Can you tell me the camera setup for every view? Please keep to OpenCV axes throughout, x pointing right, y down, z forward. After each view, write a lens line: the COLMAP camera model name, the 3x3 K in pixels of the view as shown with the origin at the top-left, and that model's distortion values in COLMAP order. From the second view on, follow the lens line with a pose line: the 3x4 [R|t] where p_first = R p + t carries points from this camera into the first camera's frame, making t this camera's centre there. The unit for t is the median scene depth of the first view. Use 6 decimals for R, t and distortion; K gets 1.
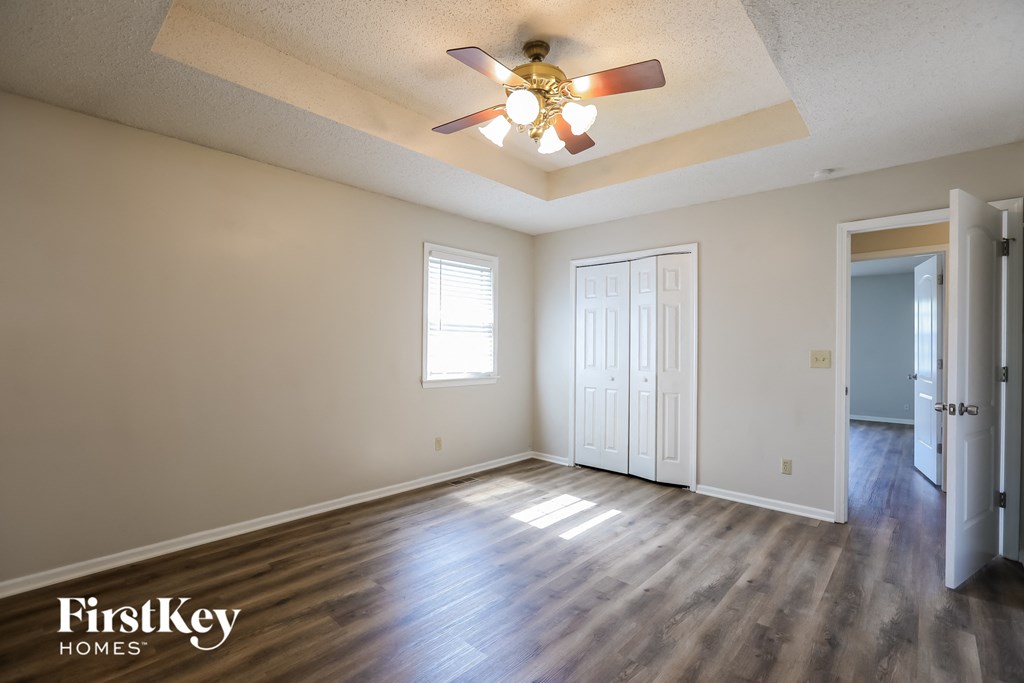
lens RADIAL K [[458.7, 0, 512.5], [0, 458.7, 346.0], [0, 0, 1]] dist [-0.027967, 0.000227]
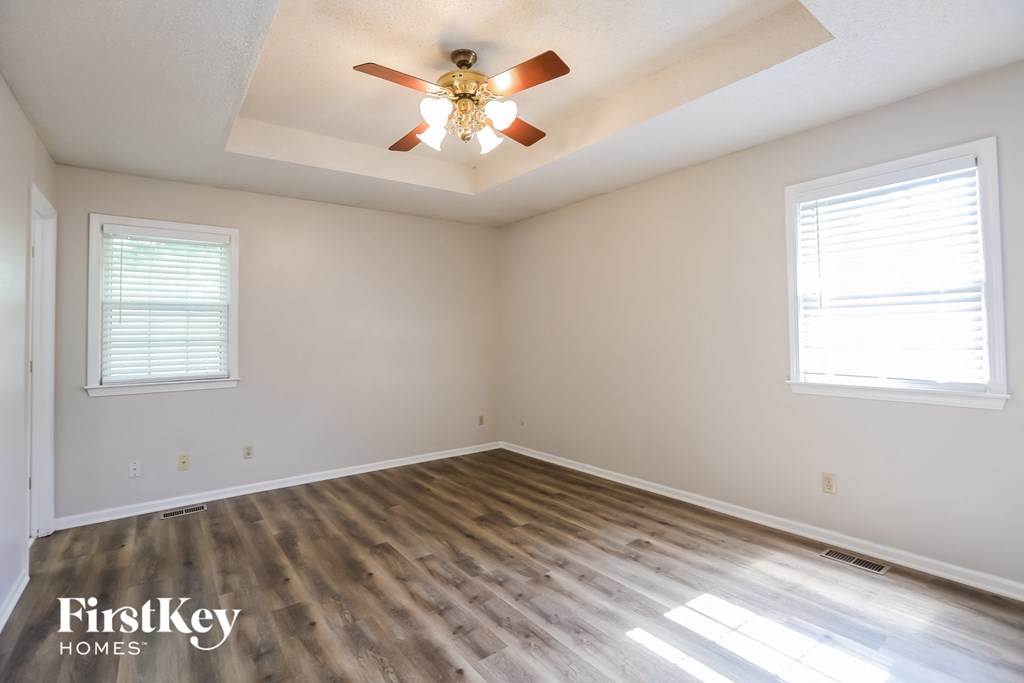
lens RADIAL K [[480.2, 0, 509.7], [0, 480.2, 323.1], [0, 0, 1]] dist [-0.030600, 0.000896]
pose [[-0.193071, -0.031590, -0.980676, 0.801562], [0.019059, 0.999172, -0.035938, 0.003596], [0.981000, -0.025629, -0.192309, 0.949008]]
